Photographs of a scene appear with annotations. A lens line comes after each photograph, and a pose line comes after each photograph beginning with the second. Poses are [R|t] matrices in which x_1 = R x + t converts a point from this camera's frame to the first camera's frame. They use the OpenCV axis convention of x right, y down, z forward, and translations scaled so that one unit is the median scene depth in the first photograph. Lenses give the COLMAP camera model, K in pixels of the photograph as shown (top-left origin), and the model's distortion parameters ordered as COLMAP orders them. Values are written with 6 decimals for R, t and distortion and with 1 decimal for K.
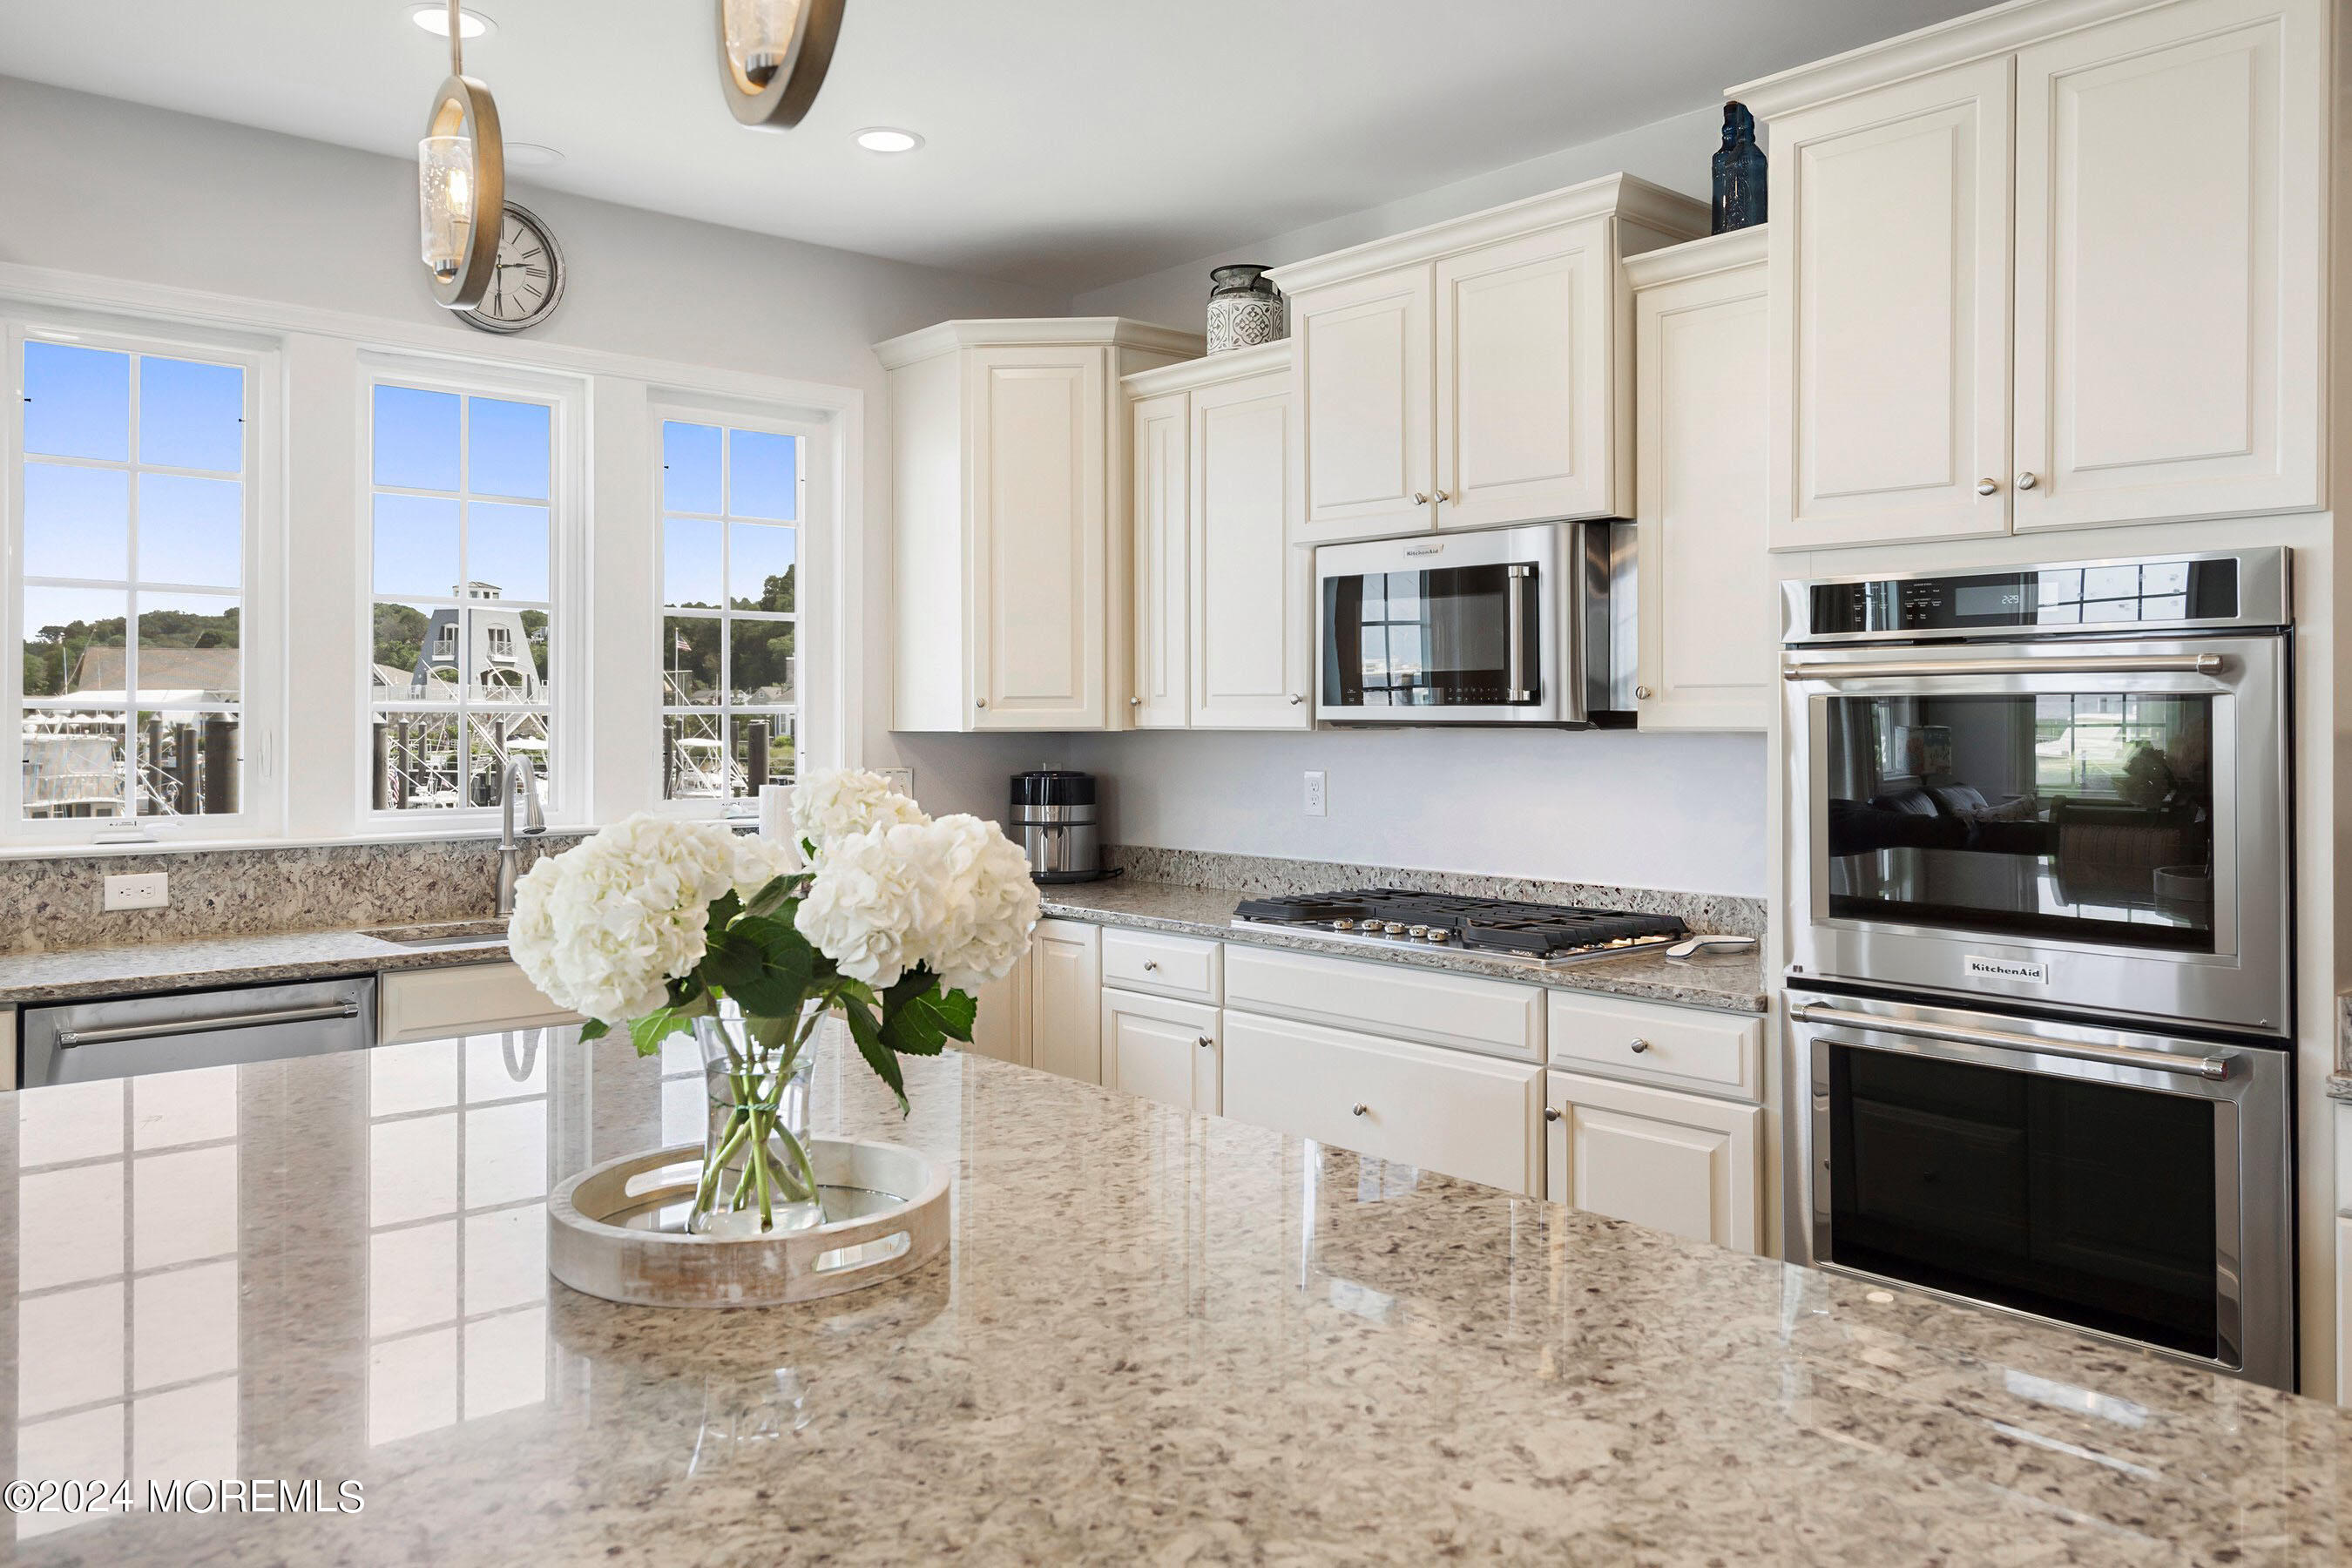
lens RADIAL K [[1687.9, 0, 1157.8], [0, 1687.9, 709.1], [0, 0, 1]] dist [0.004025, 0.004817]
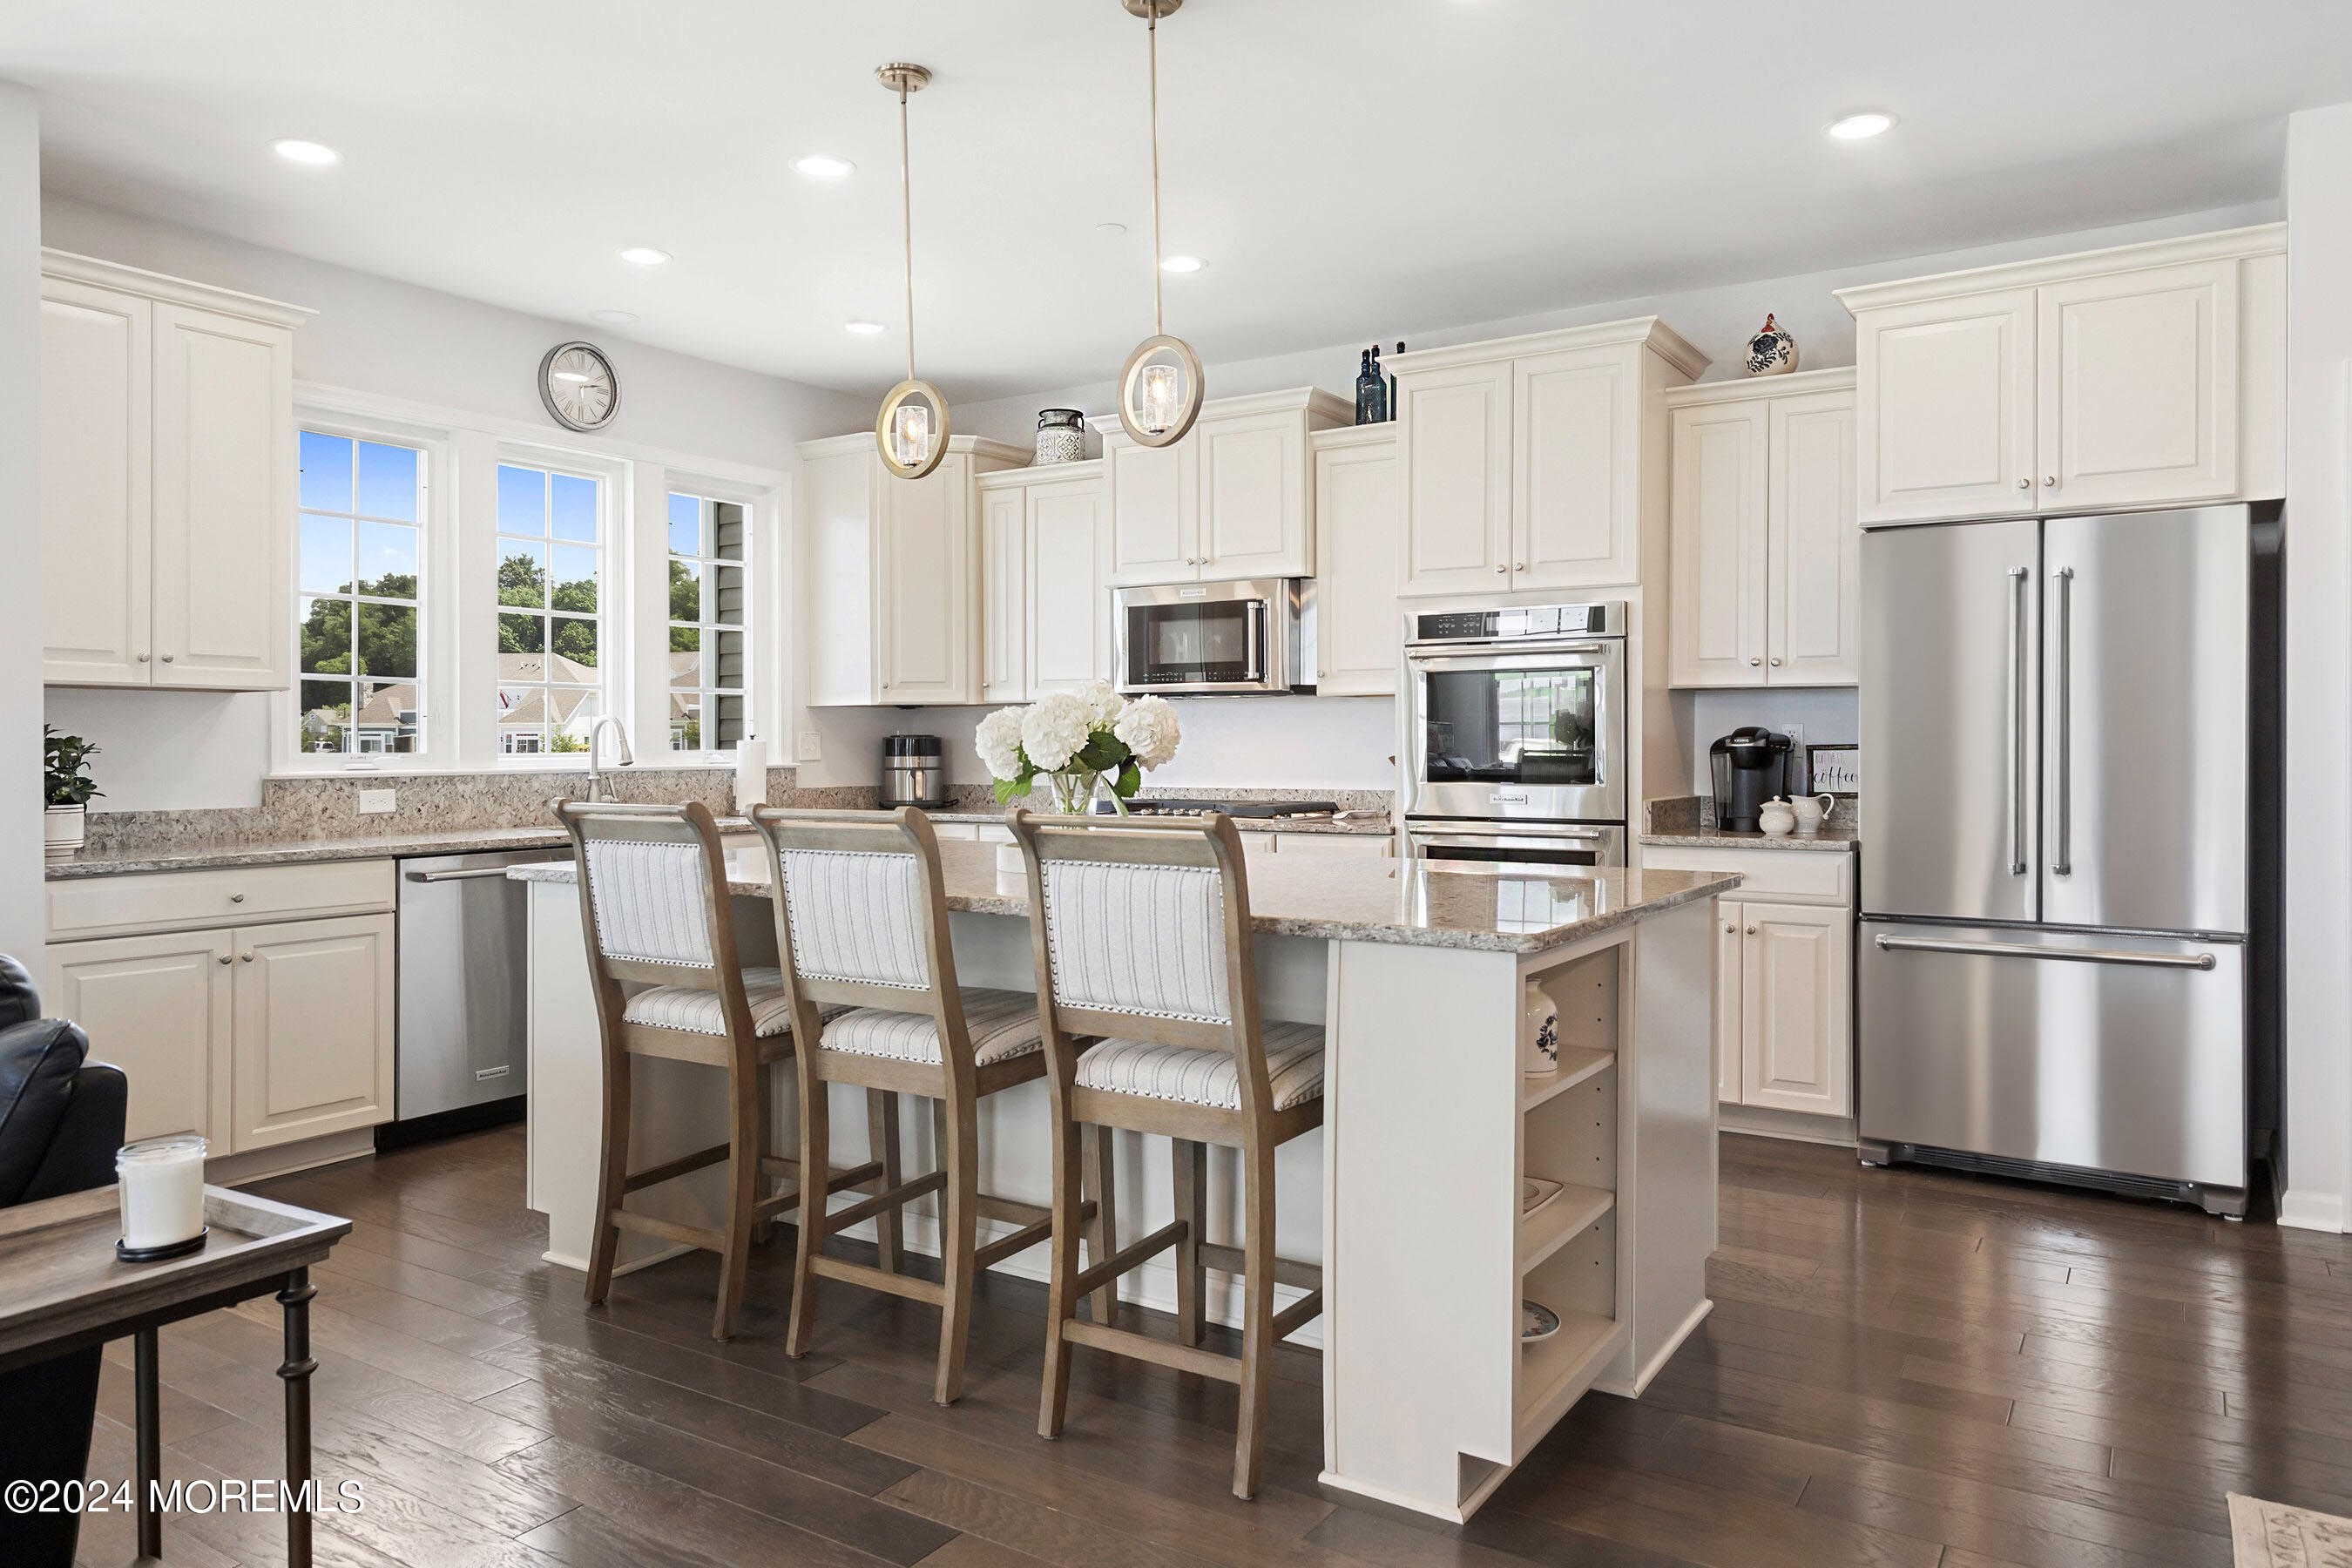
lens RADIAL K [[1535.8, 0, 1172.9], [0, 1535.8, 765.6], [0, 0, 1]] dist [-0.005675, 0.000007]
pose [[0.959936, -0.009478, 0.280059, -0.308174], [0.003025, 0.999720, 0.023465, 0.046448], [-0.280203, -0.021678, 0.959696, -0.506670]]
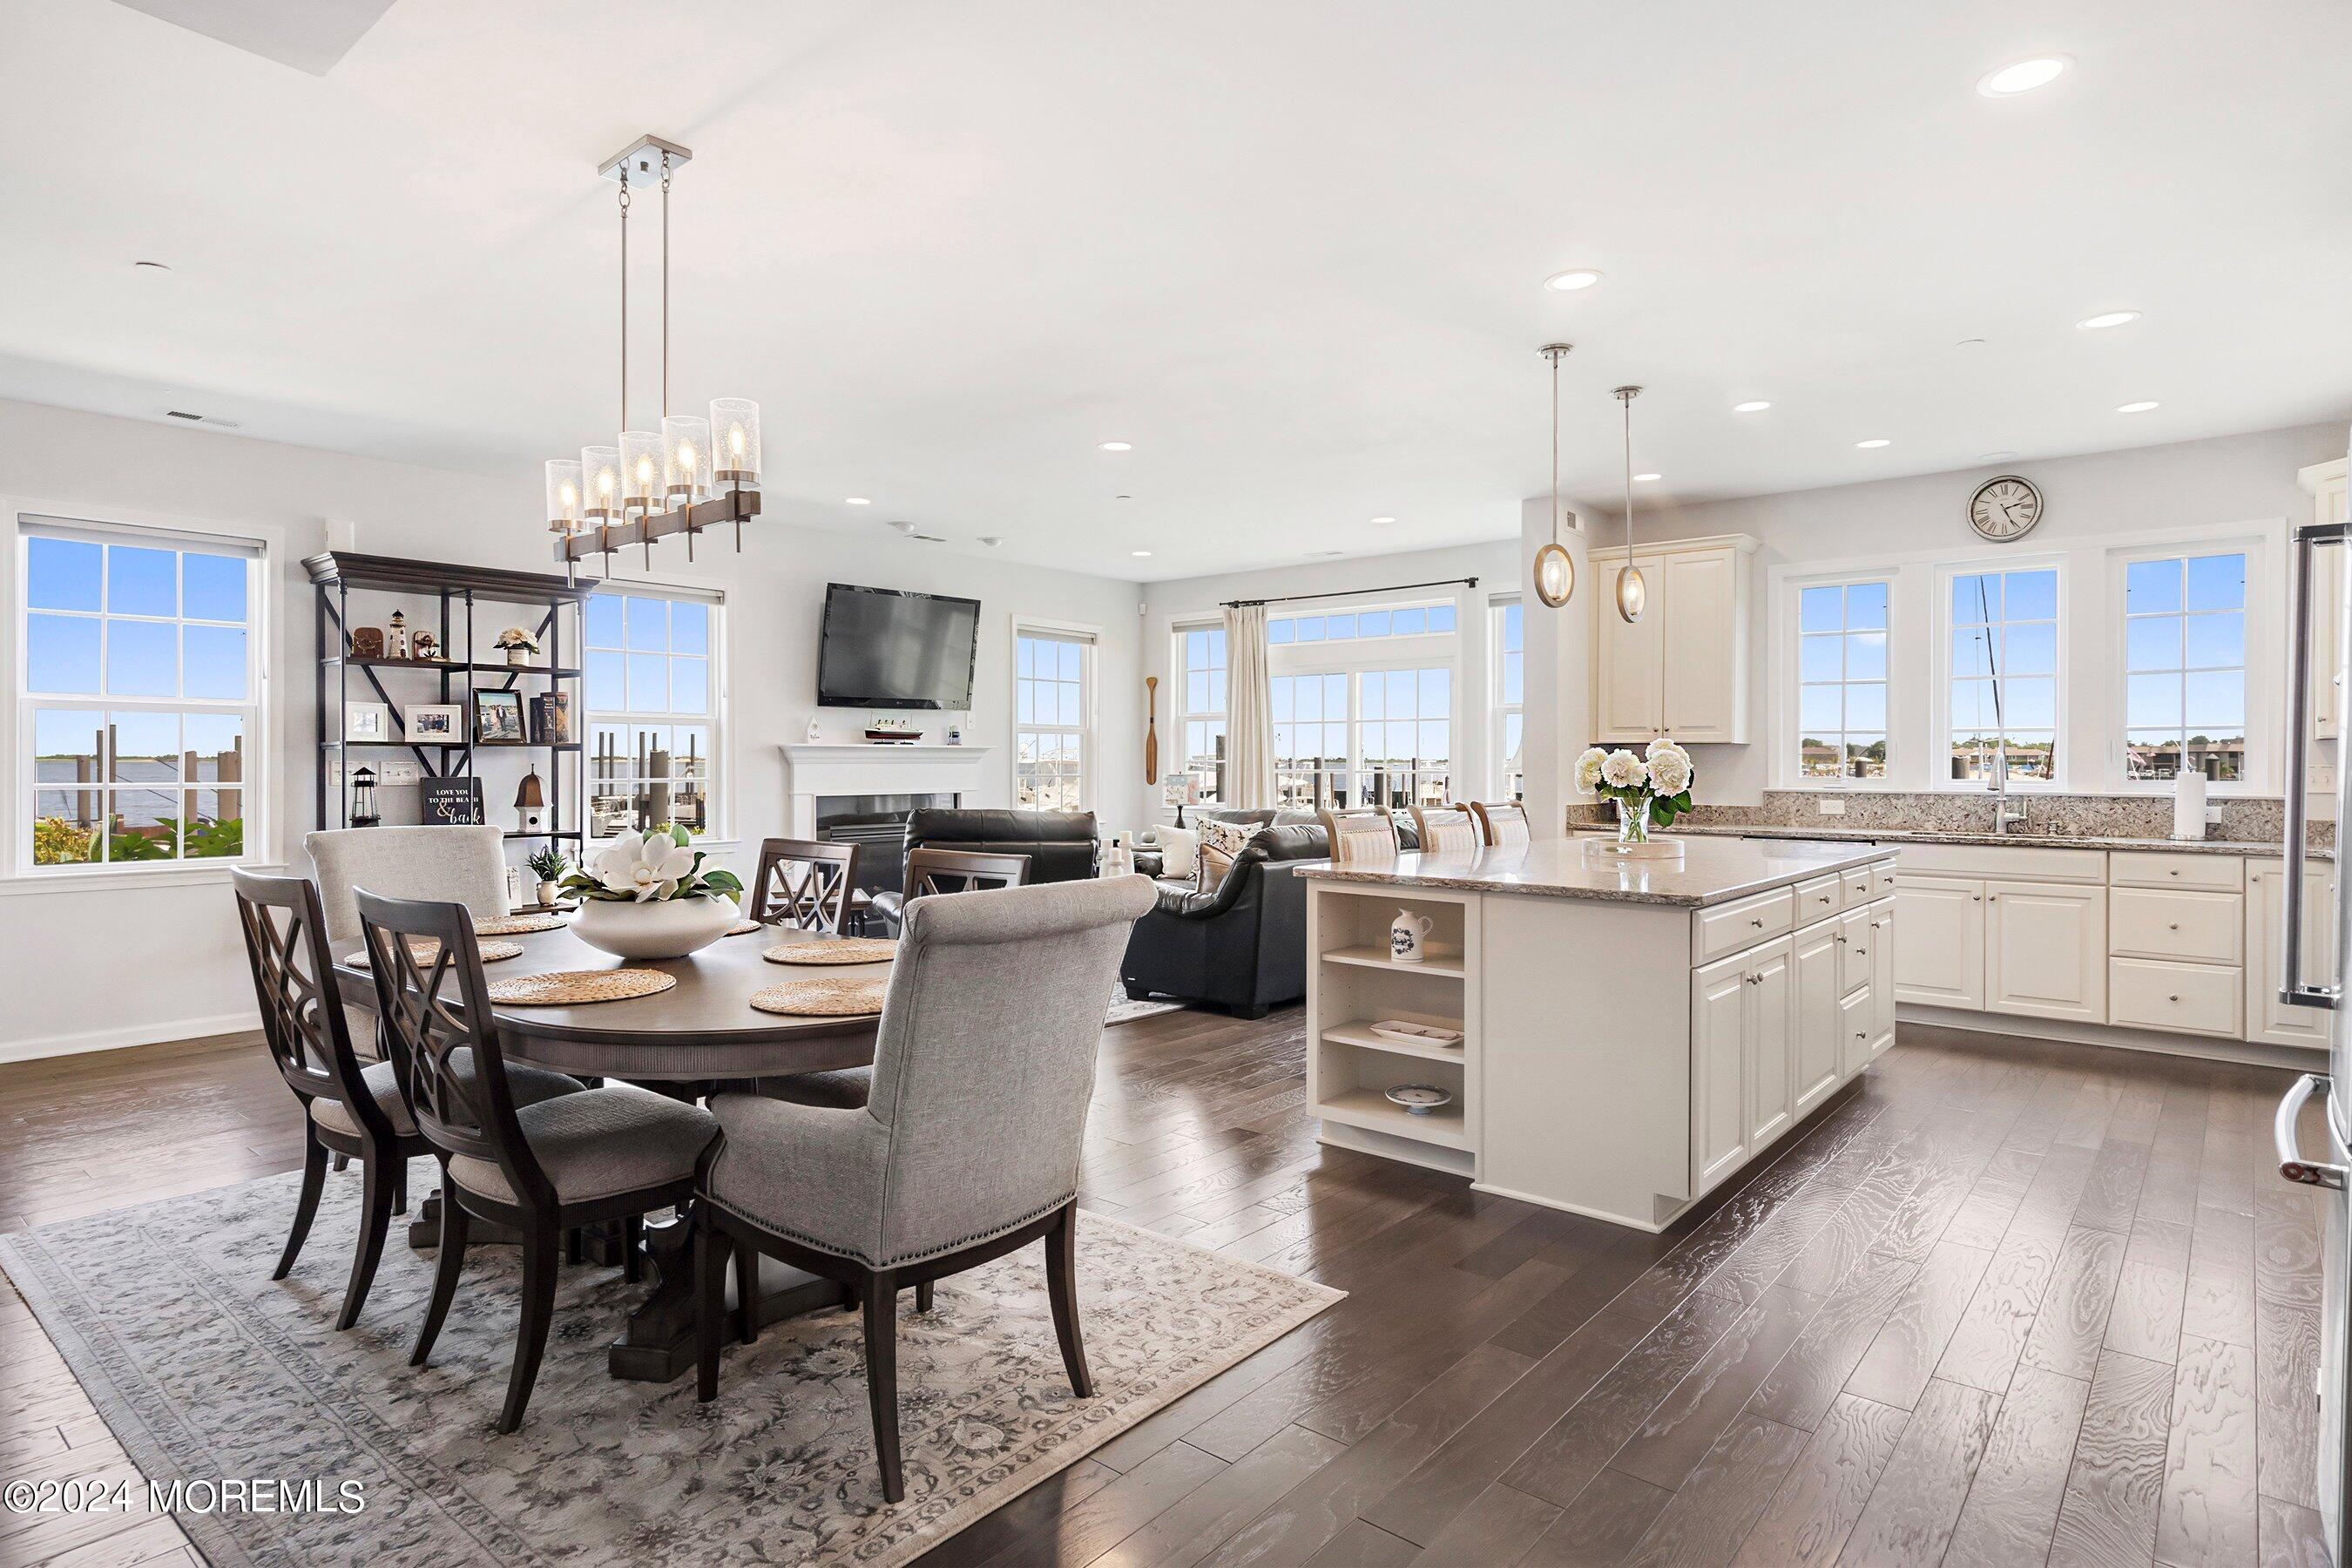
lens RADIAL K [[1269.2, 0, 1176.5], [0, 1269.2, 782.9], [0, 0, 1]] dist [0.002953, 0.000417]
pose [[0.148040, 0.017760, -0.988822, 1.086562], [0.005637, 0.999807, 0.018801, 0.032620], [0.988965, -0.008357, 0.147912, -0.217788]]
